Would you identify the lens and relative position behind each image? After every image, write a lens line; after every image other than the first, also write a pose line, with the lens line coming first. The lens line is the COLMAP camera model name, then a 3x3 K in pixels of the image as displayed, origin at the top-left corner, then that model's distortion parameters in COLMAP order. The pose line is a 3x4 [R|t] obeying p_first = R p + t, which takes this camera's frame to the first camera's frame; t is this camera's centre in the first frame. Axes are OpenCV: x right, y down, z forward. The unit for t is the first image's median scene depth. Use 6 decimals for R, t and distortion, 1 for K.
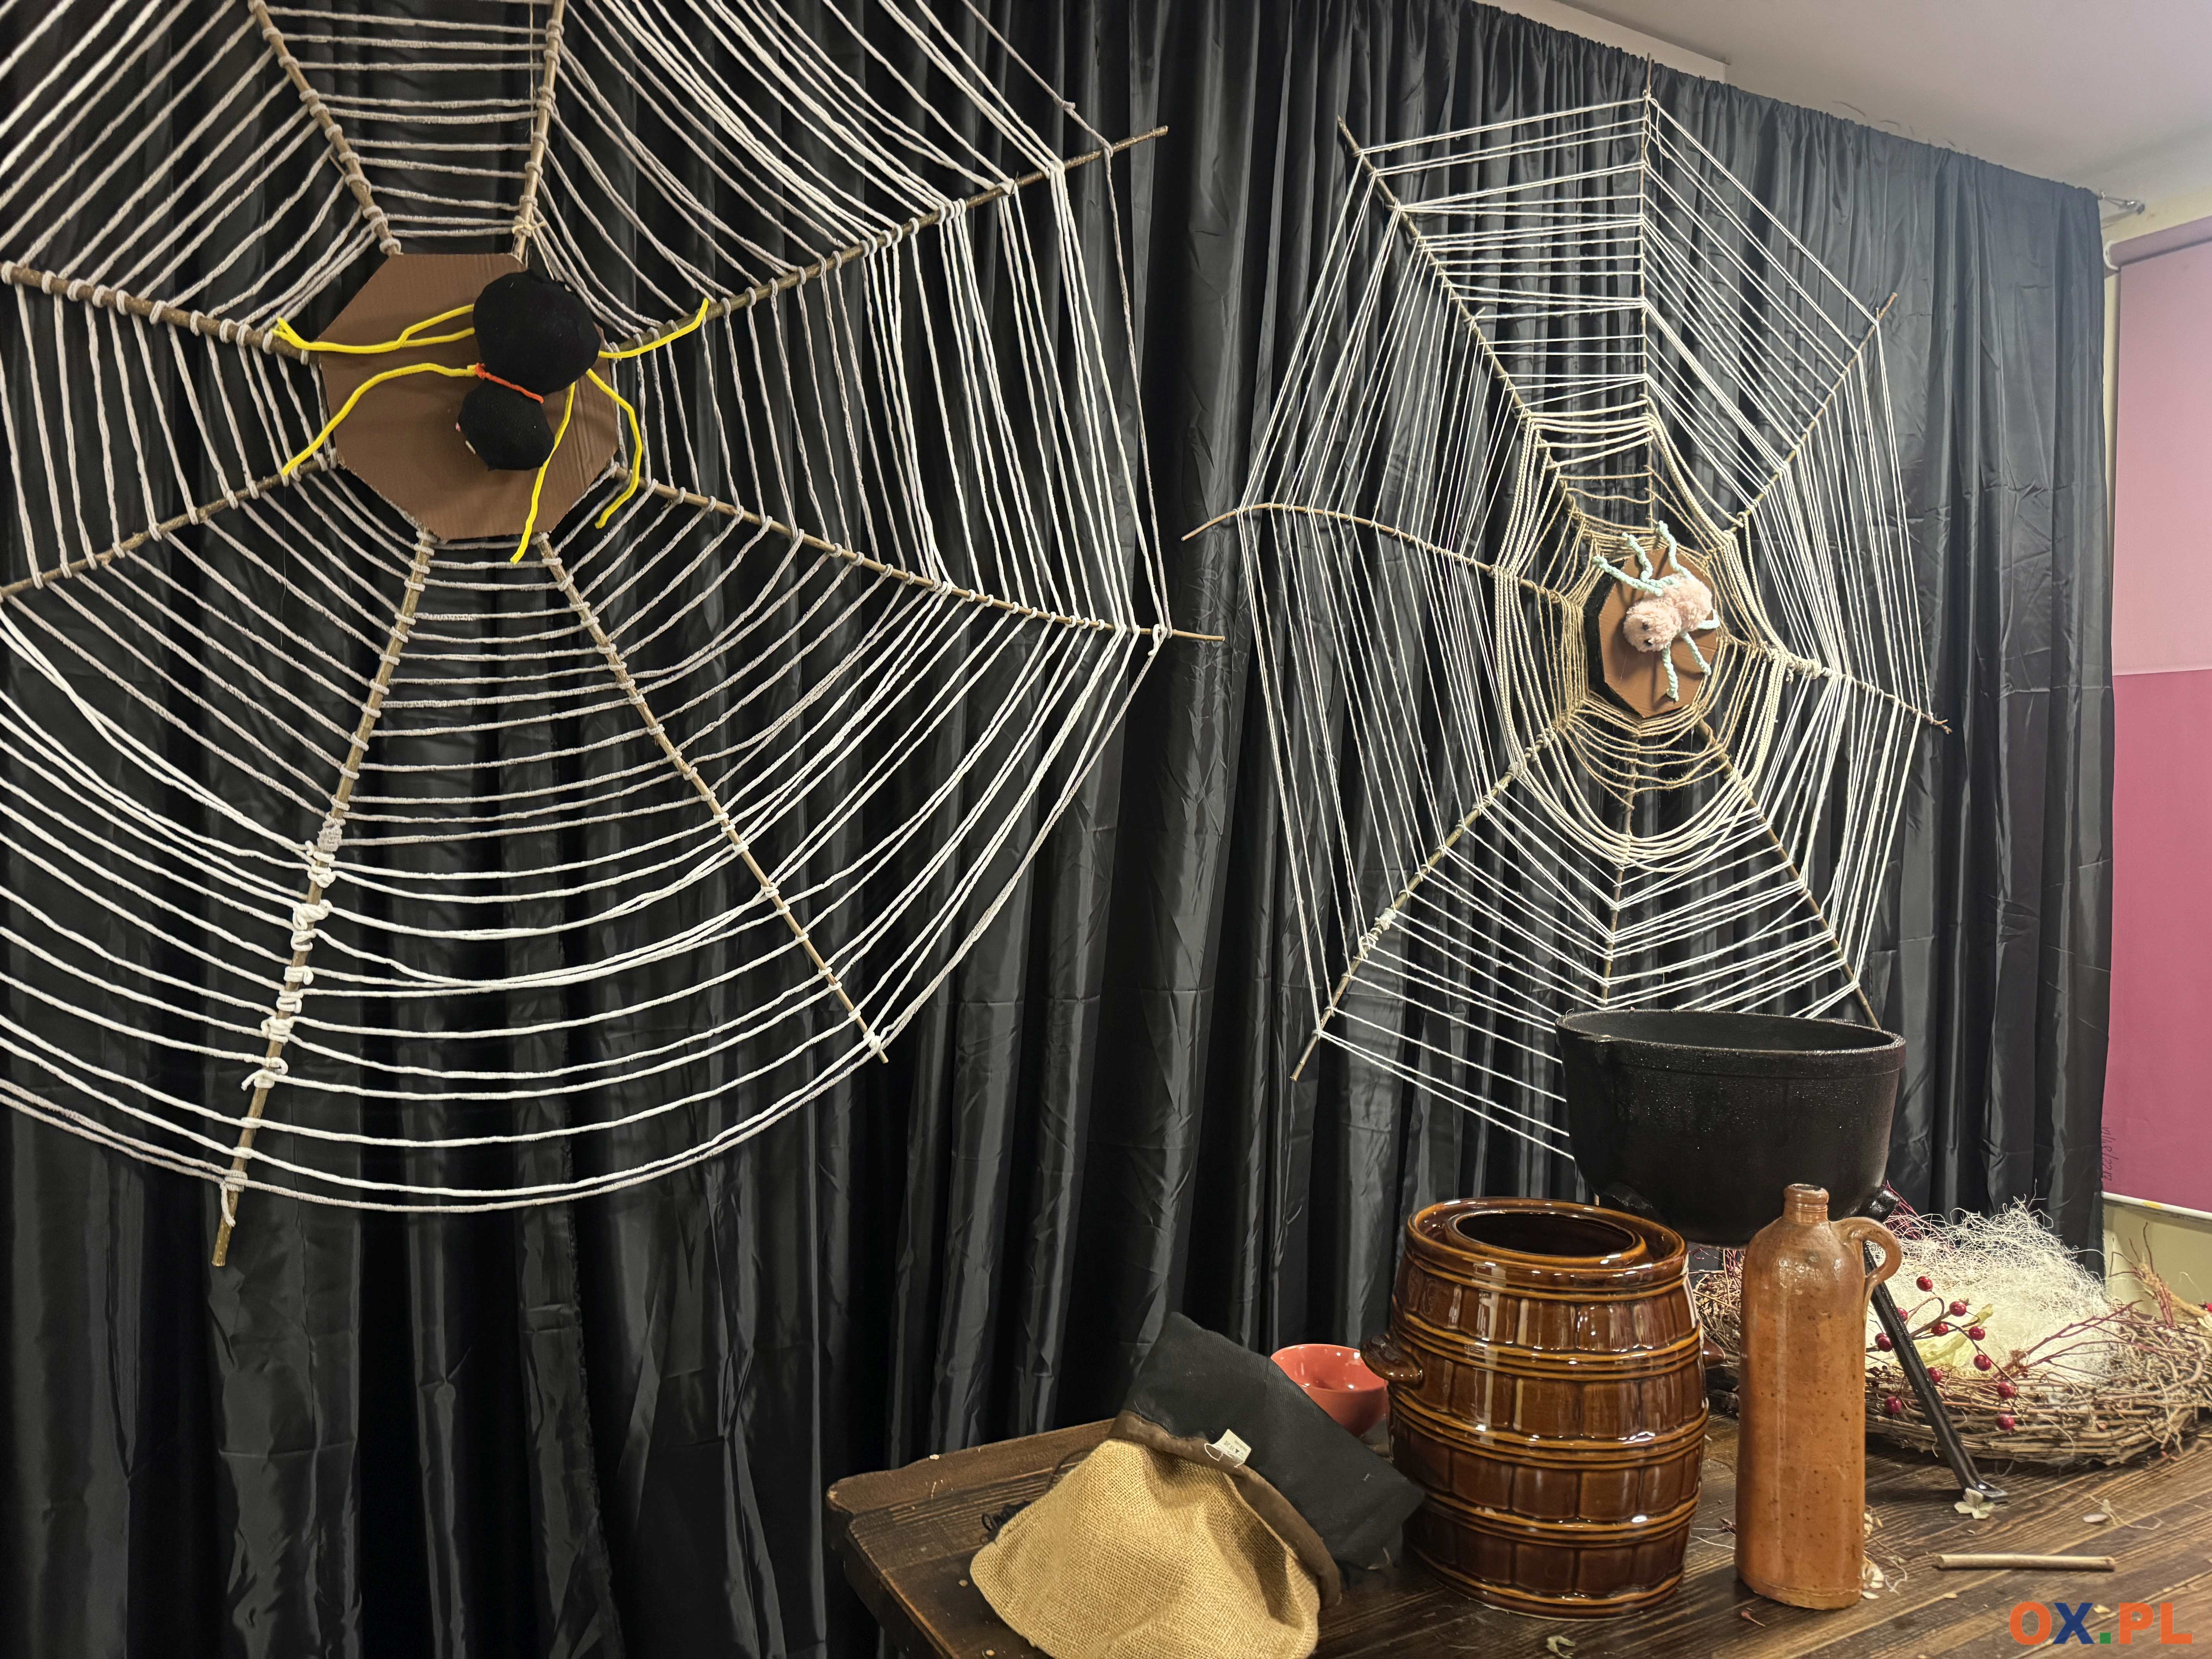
lens RADIAL K [[1553.3, 0, 1097.9], [0, 1553.3, 832.3], [0, 0, 1]] dist [0.055682, -0.065717]
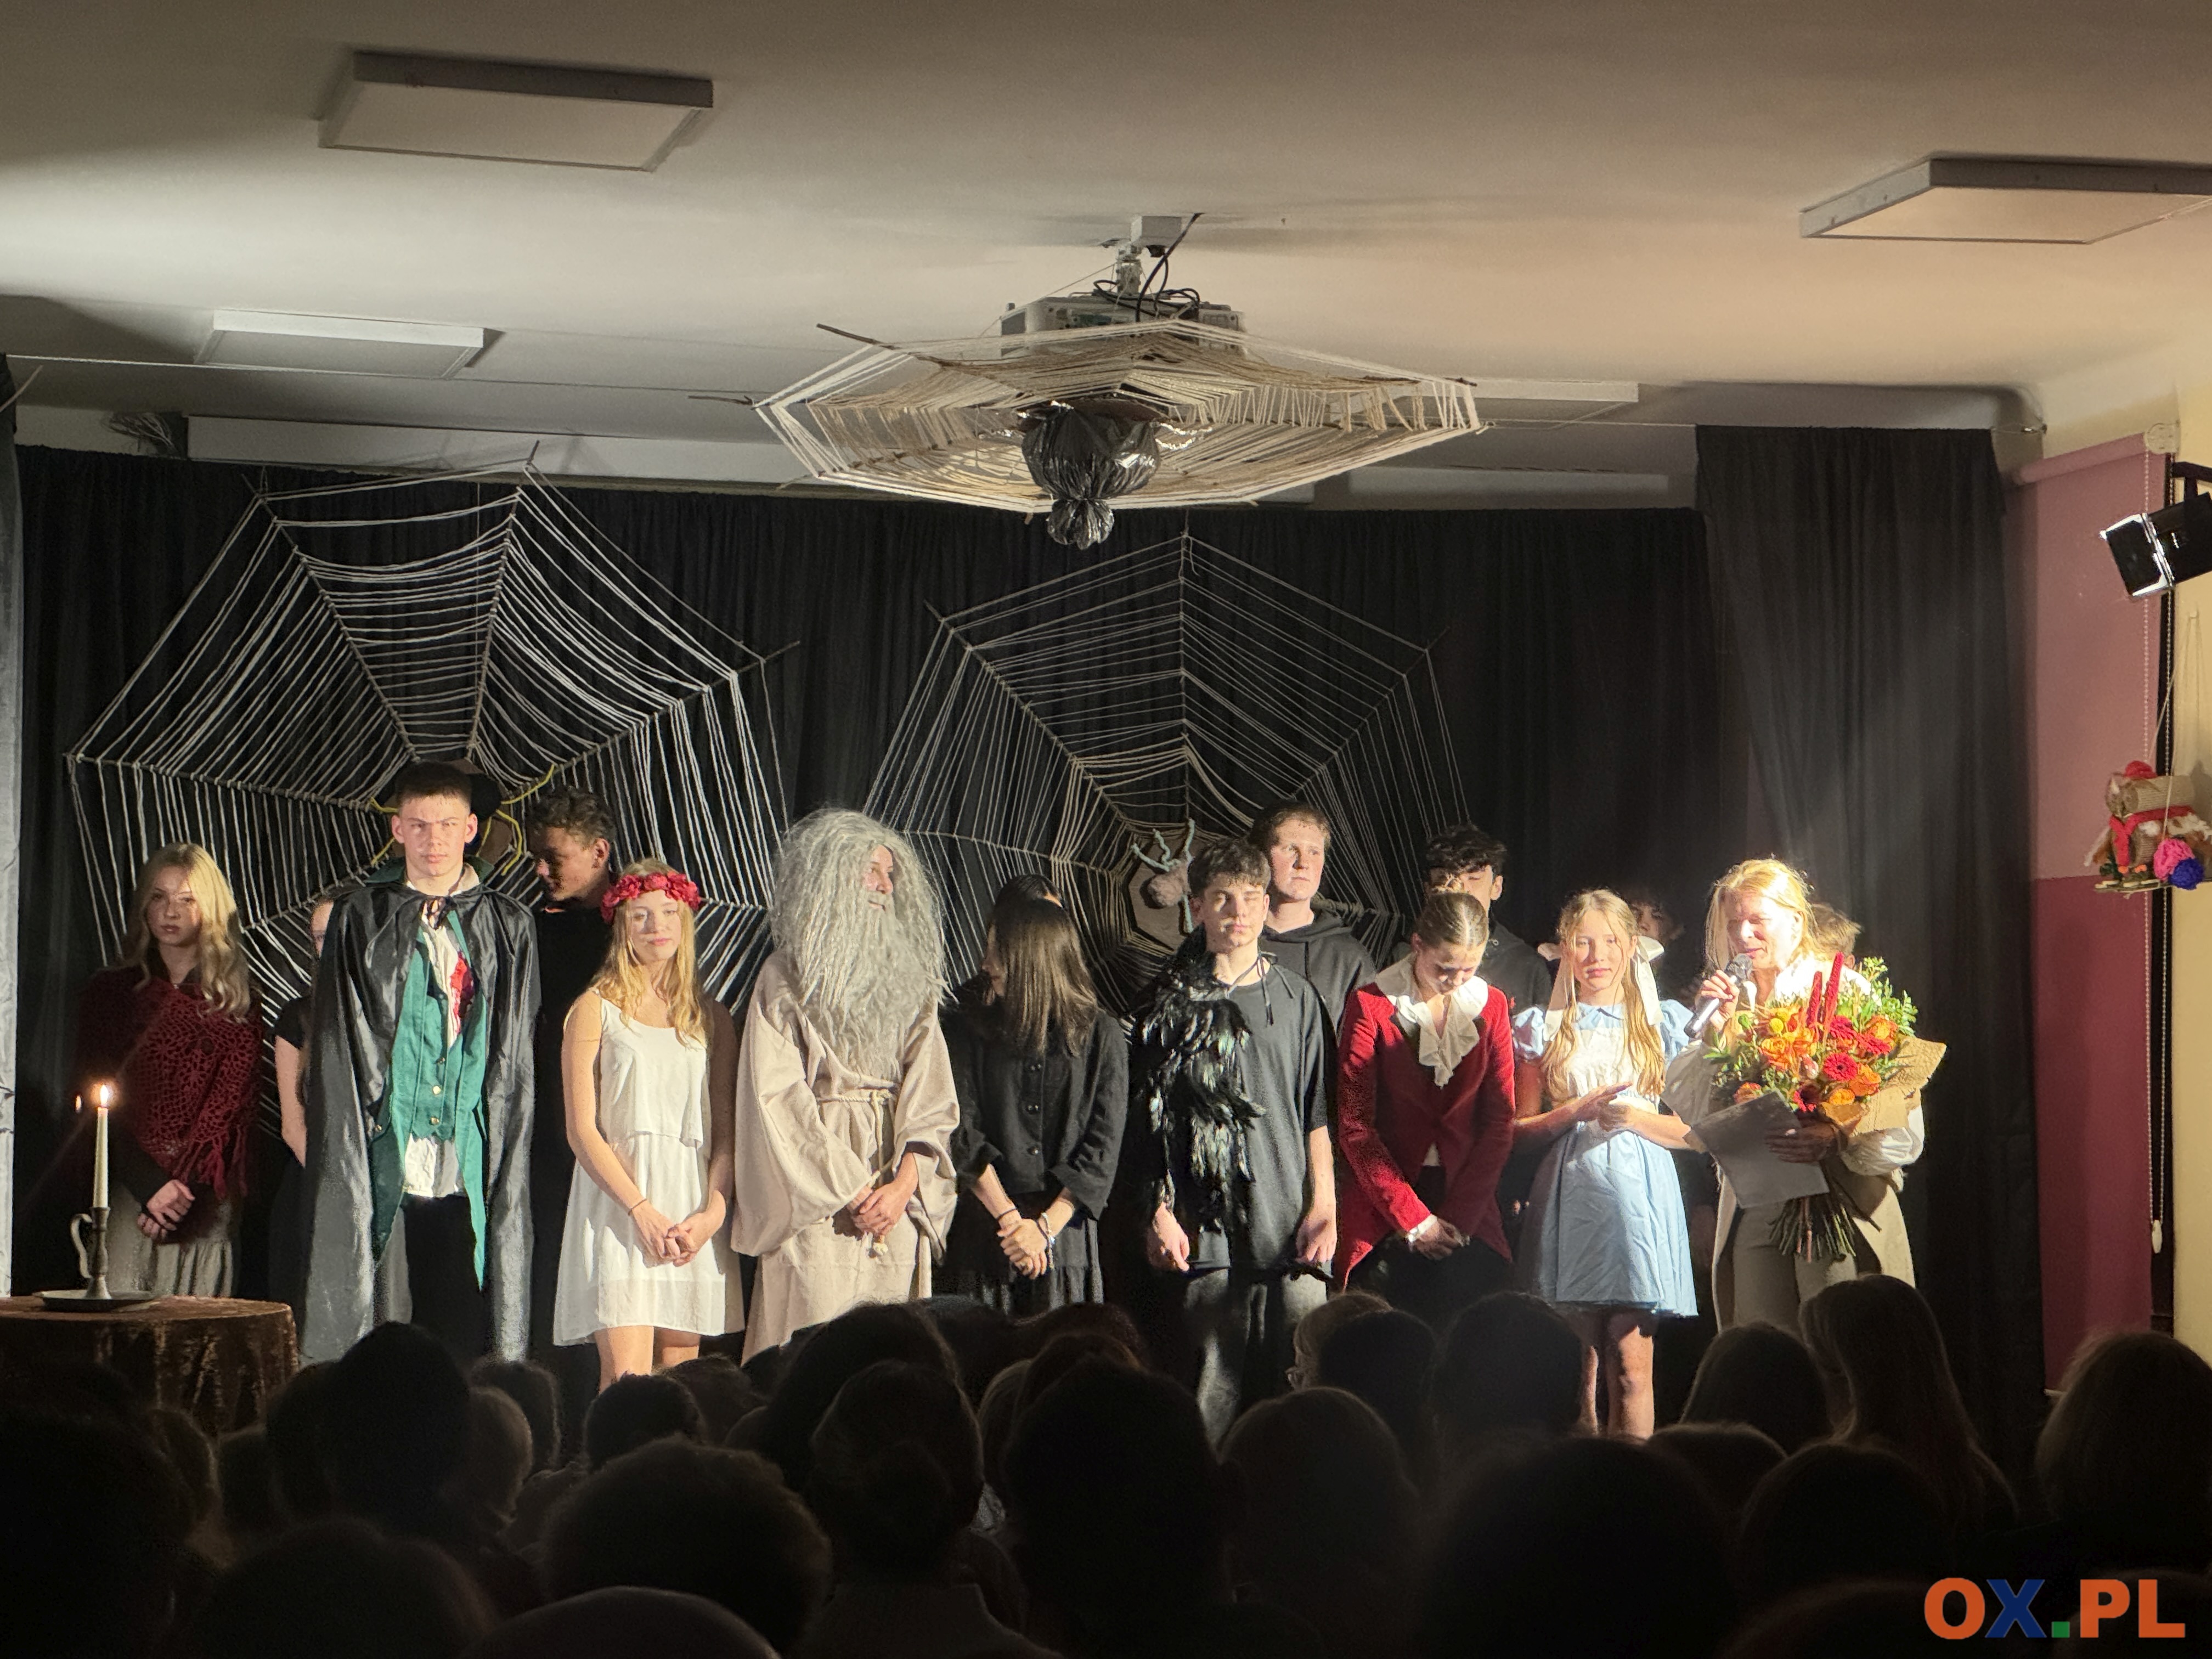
lens RADIAL K [[4811.8, 0, 1062.0], [0, 4811.8, 736.9], [0, 0, 1]] dist [0.182190, 0.000000]
pose [[0.970813, -0.020181, -0.238988, 1.838764], [-0.001817, 0.995806, -0.091470, 0.199513], [0.239832, 0.089235, 0.966705, -4.778949]]
